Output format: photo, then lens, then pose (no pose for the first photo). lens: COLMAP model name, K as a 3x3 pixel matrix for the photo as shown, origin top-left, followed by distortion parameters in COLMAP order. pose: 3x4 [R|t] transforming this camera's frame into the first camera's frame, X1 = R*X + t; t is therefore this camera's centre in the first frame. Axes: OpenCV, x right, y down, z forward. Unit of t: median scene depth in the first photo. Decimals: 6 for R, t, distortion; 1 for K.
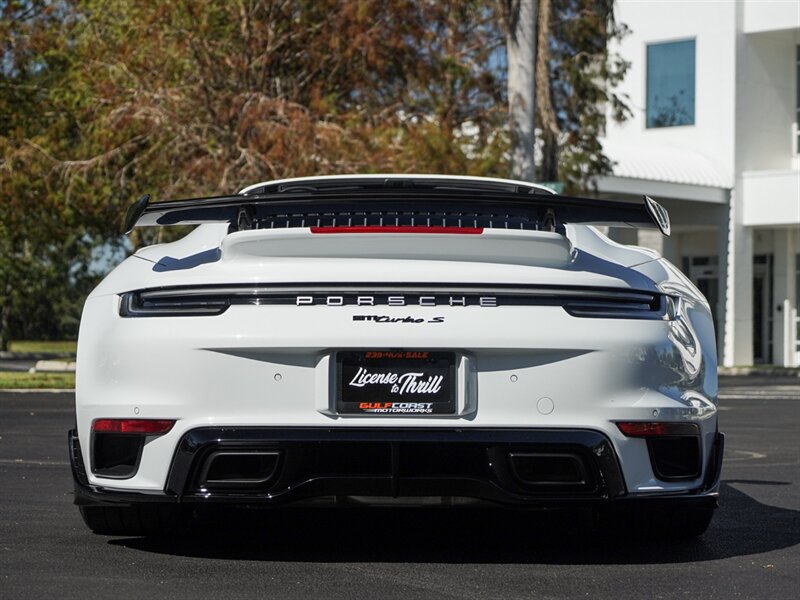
lens RADIAL K [[1922.8, 0, 400.0], [0, 1922.8, 300.0], [0, 0, 1]] dist [-0.004863, 0.210324]
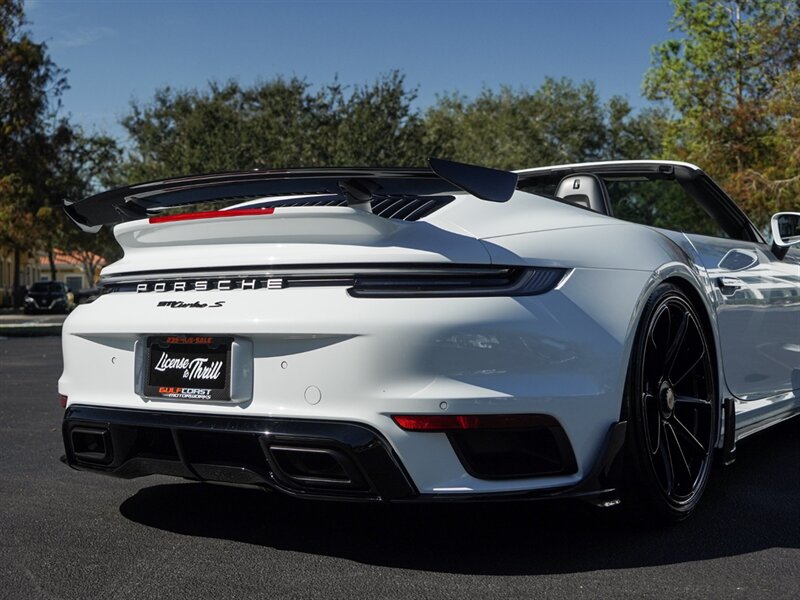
lens RADIAL K [[1055.0, 0, 385.9], [0, 1055.0, 286.1], [0, 0, 1]] dist [0.009573, 0.003132]
pose [[0.822574, -0.026879, -0.568023, 0.395890], [0.035140, 0.999376, 0.003596, 0.002106], [0.567572, -0.022918, 0.823005, 0.606734]]
